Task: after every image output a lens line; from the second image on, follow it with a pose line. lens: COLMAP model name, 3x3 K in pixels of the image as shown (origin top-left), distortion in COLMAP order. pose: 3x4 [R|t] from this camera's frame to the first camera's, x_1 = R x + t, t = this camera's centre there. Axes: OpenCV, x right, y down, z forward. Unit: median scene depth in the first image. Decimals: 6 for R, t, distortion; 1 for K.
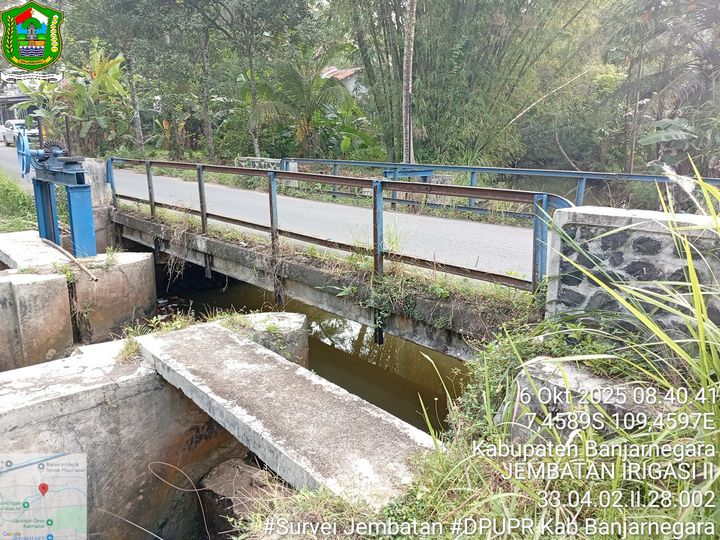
lens RADIAL K [[568.3, 0, 360.6], [0, 568.3, 270.9], [0, 0, 1]] dist [0.031300, -0.017127]
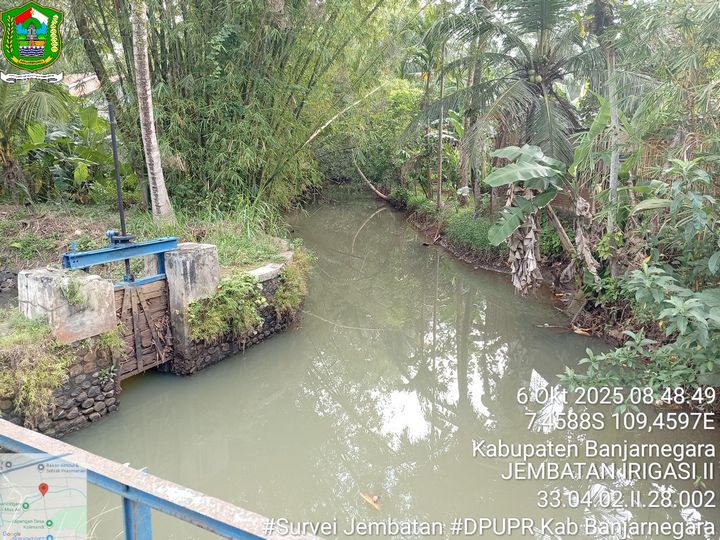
lens RADIAL K [[568.3, 0, 360.6], [0, 568.3, 270.4], [0, 0, 1]] dist [0.031300, -0.017127]
pose [[0.940392, -0.079910, 0.330571, 0.059732], [0.088810, 0.995978, -0.011880, -0.067565], [-0.328292, 0.040530, 0.943706, 0.223889]]
